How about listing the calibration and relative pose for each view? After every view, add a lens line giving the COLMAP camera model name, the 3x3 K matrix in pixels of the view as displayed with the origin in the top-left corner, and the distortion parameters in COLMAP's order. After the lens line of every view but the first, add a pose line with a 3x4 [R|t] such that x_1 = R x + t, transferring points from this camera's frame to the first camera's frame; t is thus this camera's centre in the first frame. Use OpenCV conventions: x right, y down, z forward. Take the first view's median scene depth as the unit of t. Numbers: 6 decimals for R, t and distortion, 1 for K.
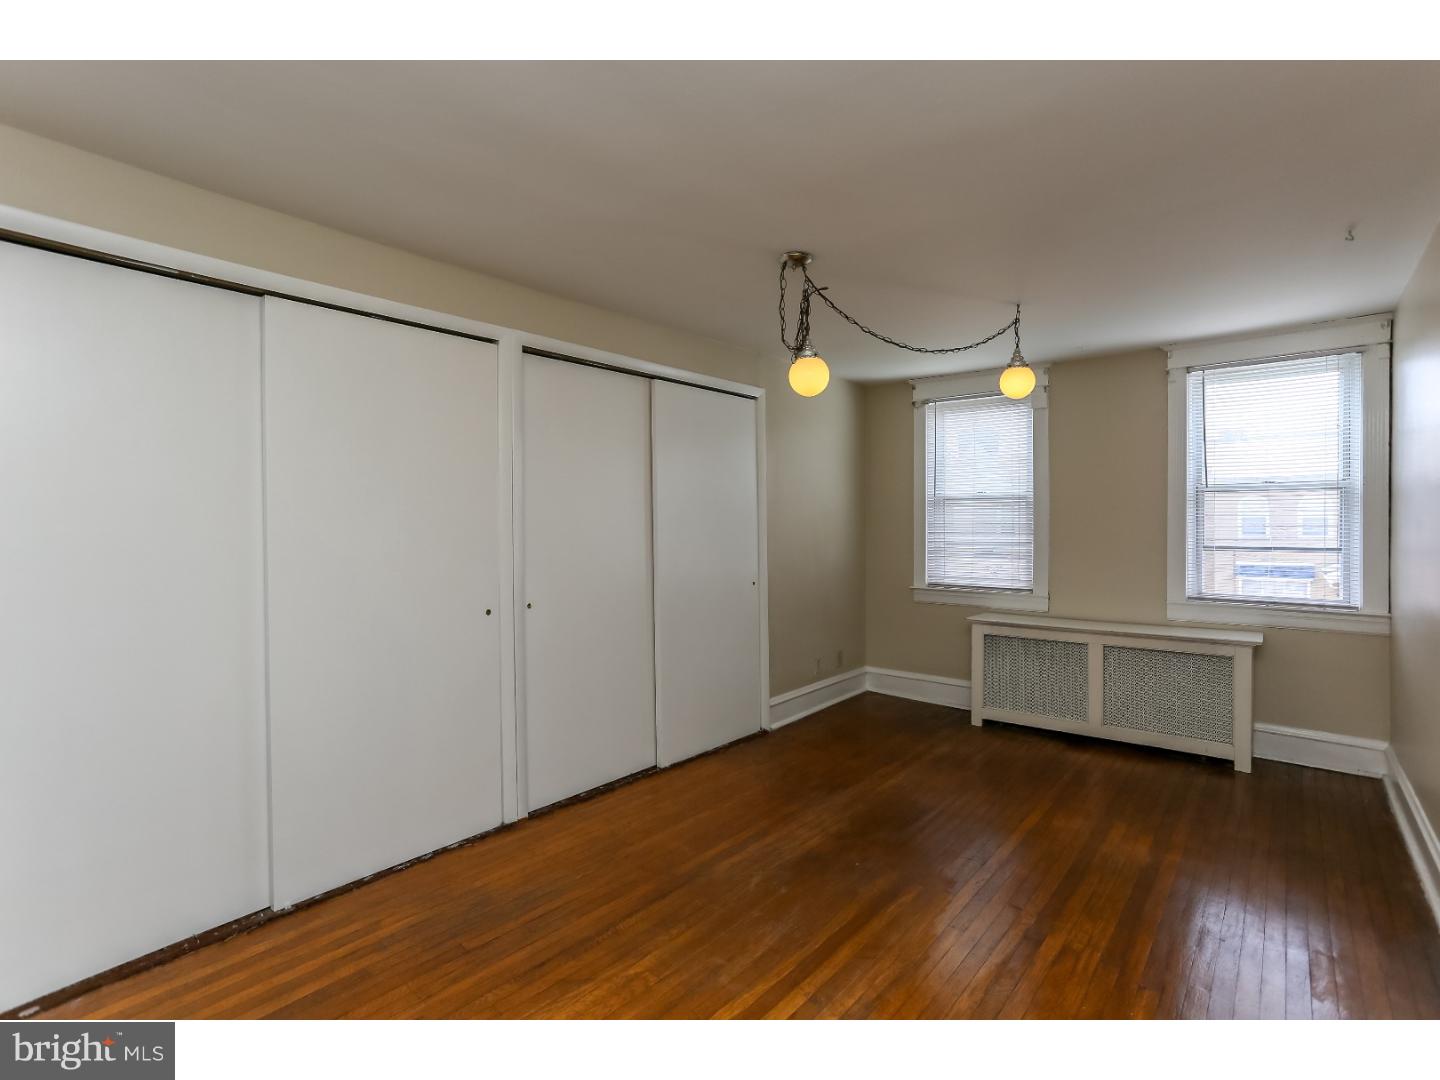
lens RADIAL K [[694.1, 0, 713.3], [0, 694.1, 535.2], [0, 0, 1]] dist [-0.053016, 0.034340]
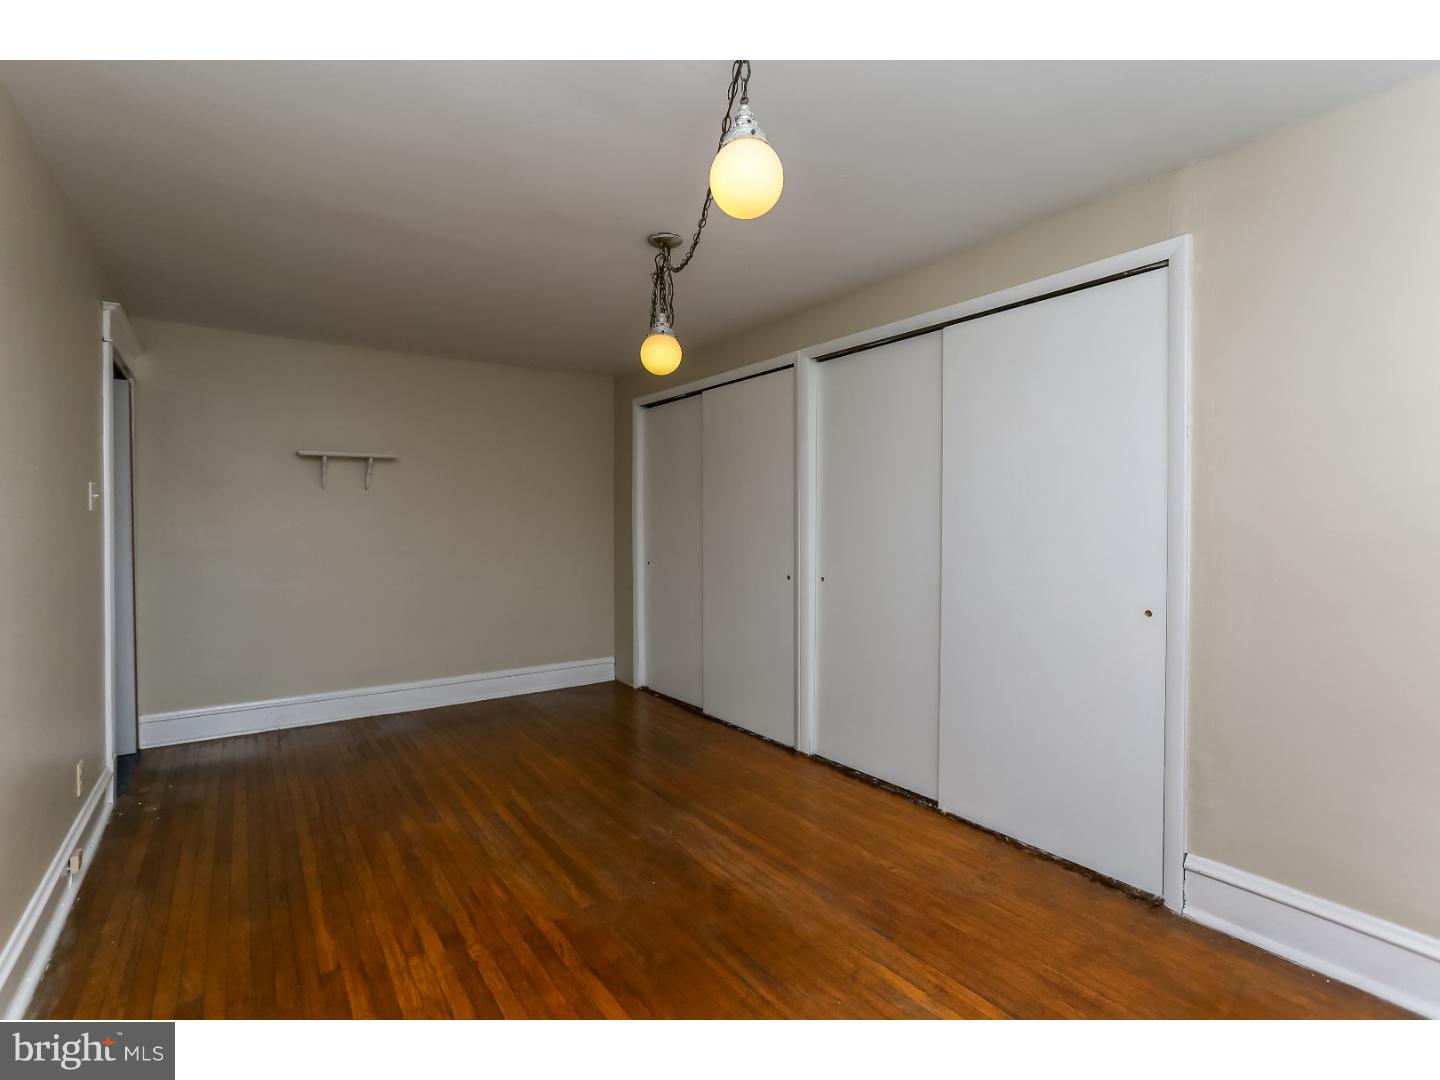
lens RADIAL K [[694.1, 0, 713.3], [0, 694.1, 535.2], [0, 0, 1]] dist [-0.053016, 0.034340]
pose [[-0.256890, 0.023802, -0.966147, 1.213334], [-0.010650, 0.999566, 0.027457, -0.004080], [0.966382, 0.017343, -0.256526, 1.499474]]
